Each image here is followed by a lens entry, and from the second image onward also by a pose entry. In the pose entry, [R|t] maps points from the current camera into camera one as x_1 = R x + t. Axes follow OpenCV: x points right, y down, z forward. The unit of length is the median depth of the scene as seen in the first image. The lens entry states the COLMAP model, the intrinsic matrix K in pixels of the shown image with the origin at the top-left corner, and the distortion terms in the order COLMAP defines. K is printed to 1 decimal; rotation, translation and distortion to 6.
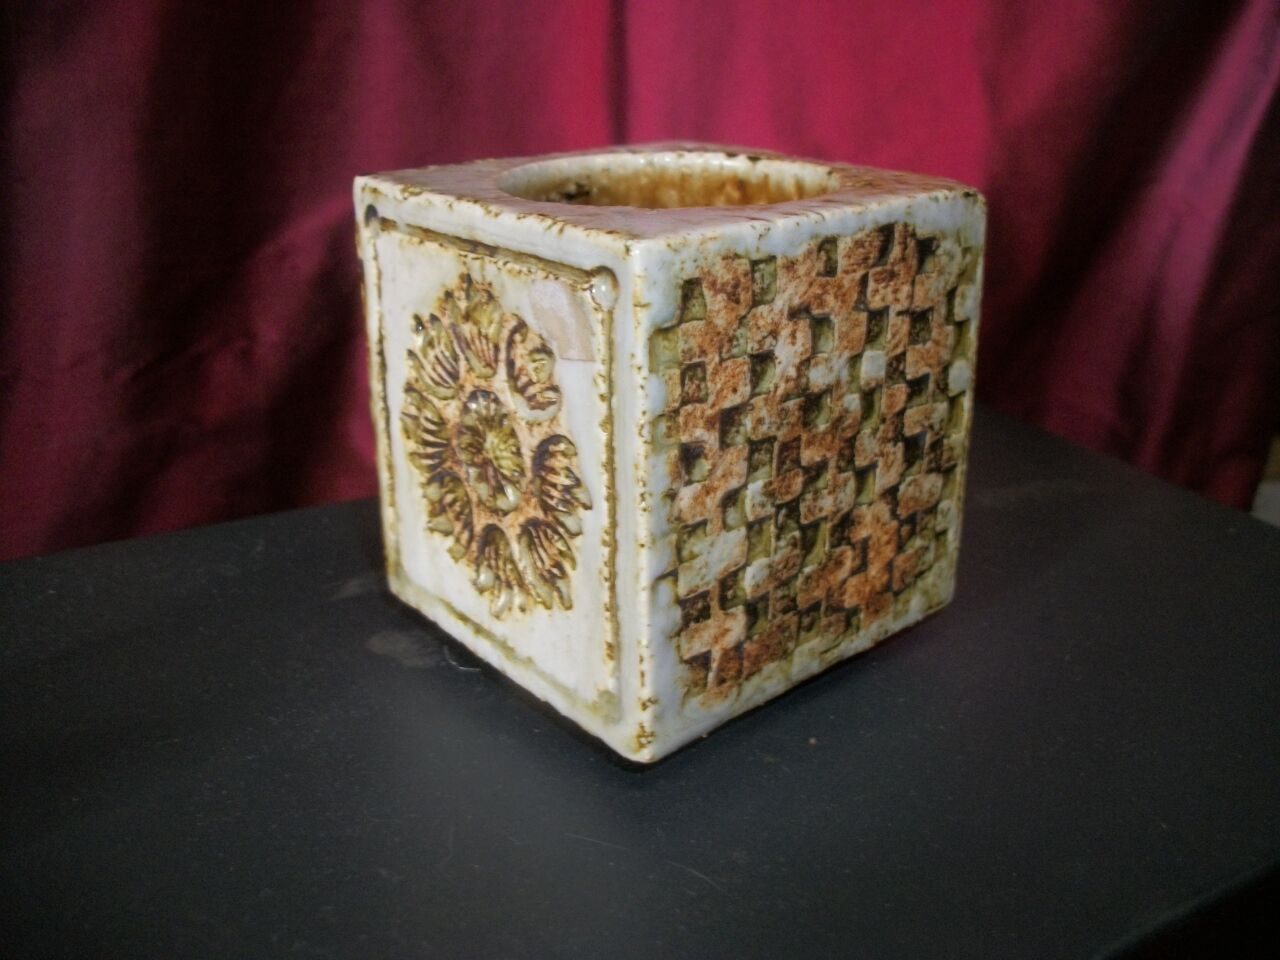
lens RADIAL K [[1219.0, 0, 637.2], [0, 1219.0, 479.4], [0, 0, 1]] dist [-0.135858, 0.000000]
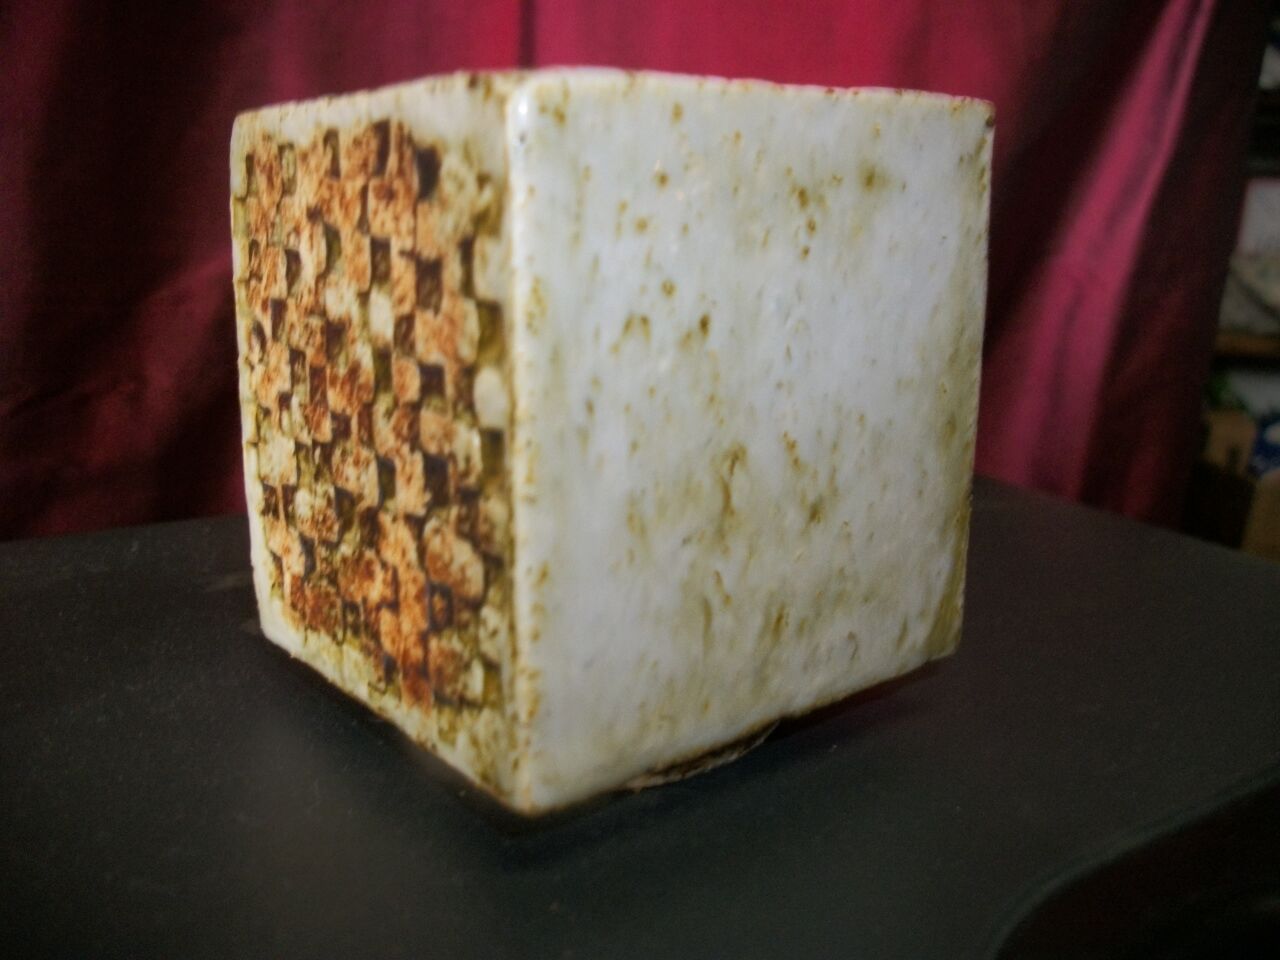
lens RADIAL K [[1219.0, 0, 645.3], [0, 1219.0, 476.9], [0, 0, 1]] dist [-0.135858, 0.000000]
pose [[-0.028929, 0.239753, -0.970403, 0.945666], [-0.373535, 0.897884, 0.232972, -0.242435], [0.927165, 0.369219, 0.063581, 1.163941]]
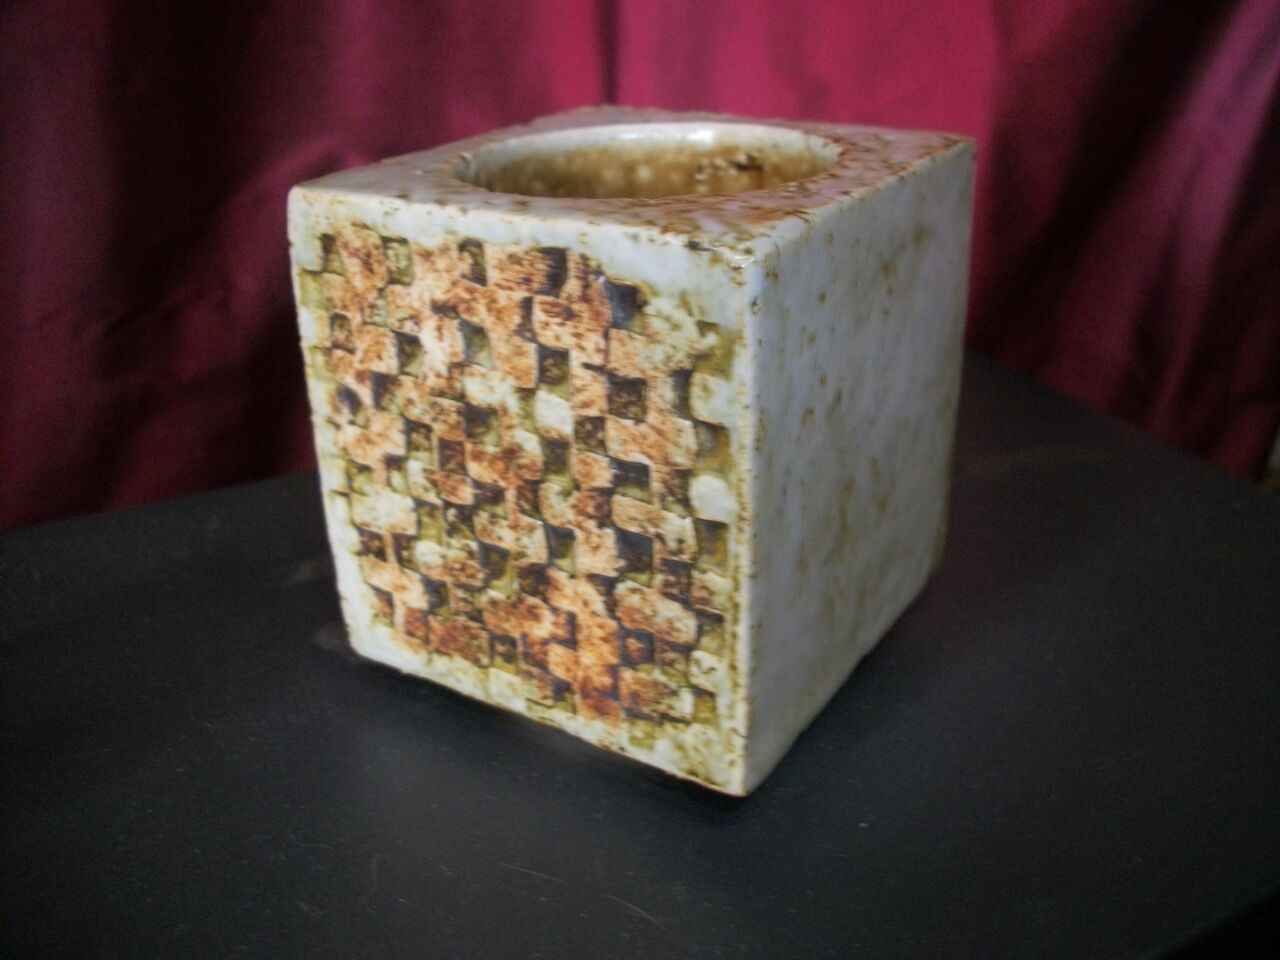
lens RADIAL K [[1219.0, 0, 662.9], [0, 1219.0, 484.7], [0, 0, 1]] dist [-0.135858, 0.000000]
pose [[0.290741, 0.412237, -0.863441, 0.976410], [-0.337757, 0.888546, 0.310492, -0.341274], [0.895204, 0.201360, 0.397573, 0.763005]]
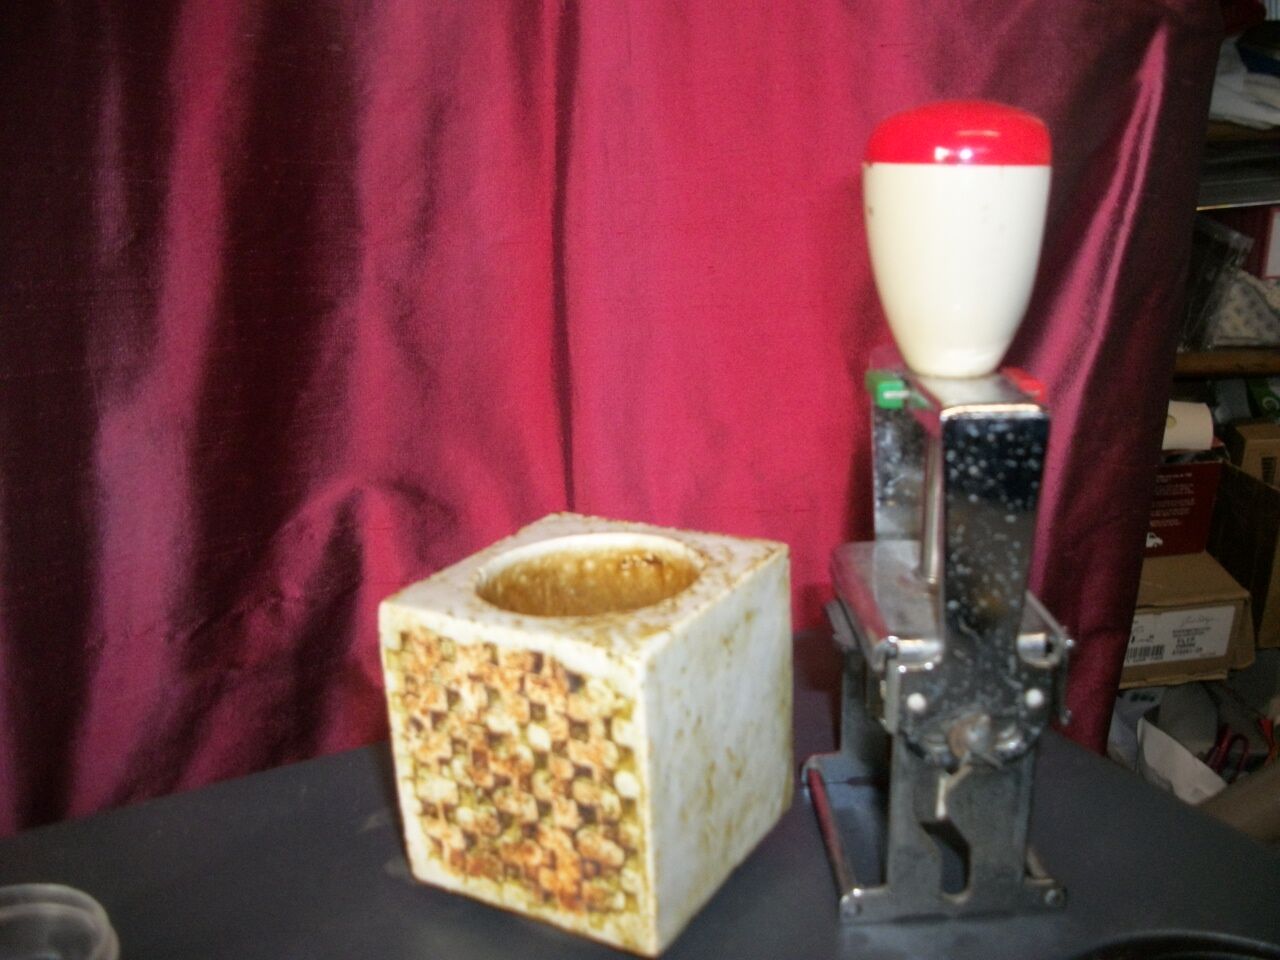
lens RADIAL K [[1219.0, 0, 669.4], [0, 1219.0, 468.4], [0, 0, 1]] dist [-0.135858, 0.000000]
pose [[0.323813, 0.242053, -0.914634, 1.548249], [-0.306730, 0.941364, 0.140534, -0.672449], [0.895020, 0.235039, 0.379071, 0.518865]]
